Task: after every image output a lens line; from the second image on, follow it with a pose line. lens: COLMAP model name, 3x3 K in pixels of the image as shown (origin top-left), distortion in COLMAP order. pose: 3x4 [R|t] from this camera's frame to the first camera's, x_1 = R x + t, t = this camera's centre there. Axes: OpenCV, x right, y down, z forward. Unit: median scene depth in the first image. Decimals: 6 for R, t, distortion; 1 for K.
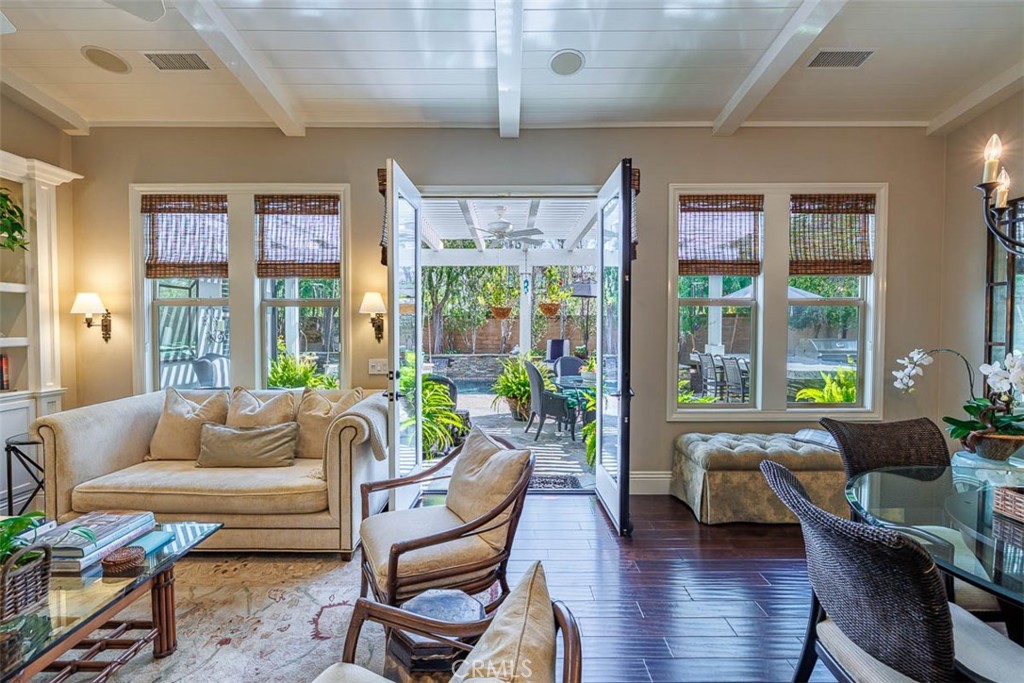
lens RADIAL K [[433.0, 0, 508.9], [0, 433.0, 335.5], [0, 0, 1]] dist [0.001214, 0.000217]
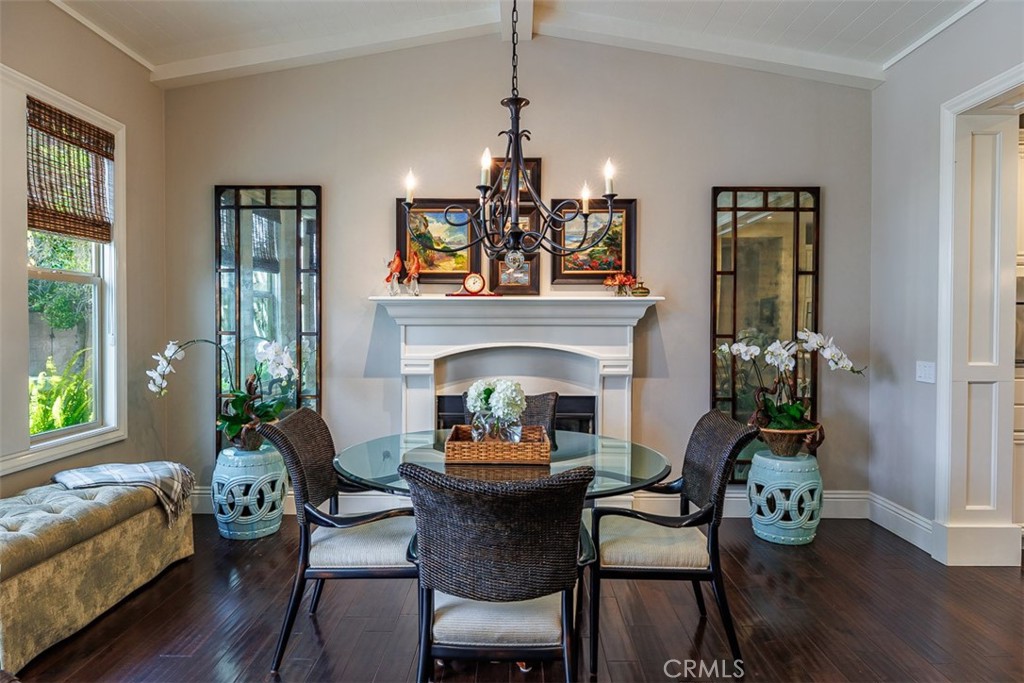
lens RADIAL K [[639.2, 0, 512.0], [0, 639.2, 341.5], [0, 0, 1]] dist [-0.028255, -0.000503]
pose [[0.001873, -0.026944, 0.999635, -0.239041], [0.021887, 0.999399, 0.026897, 0.012272], [-0.999759, 0.021829, 0.002461, 0.324991]]
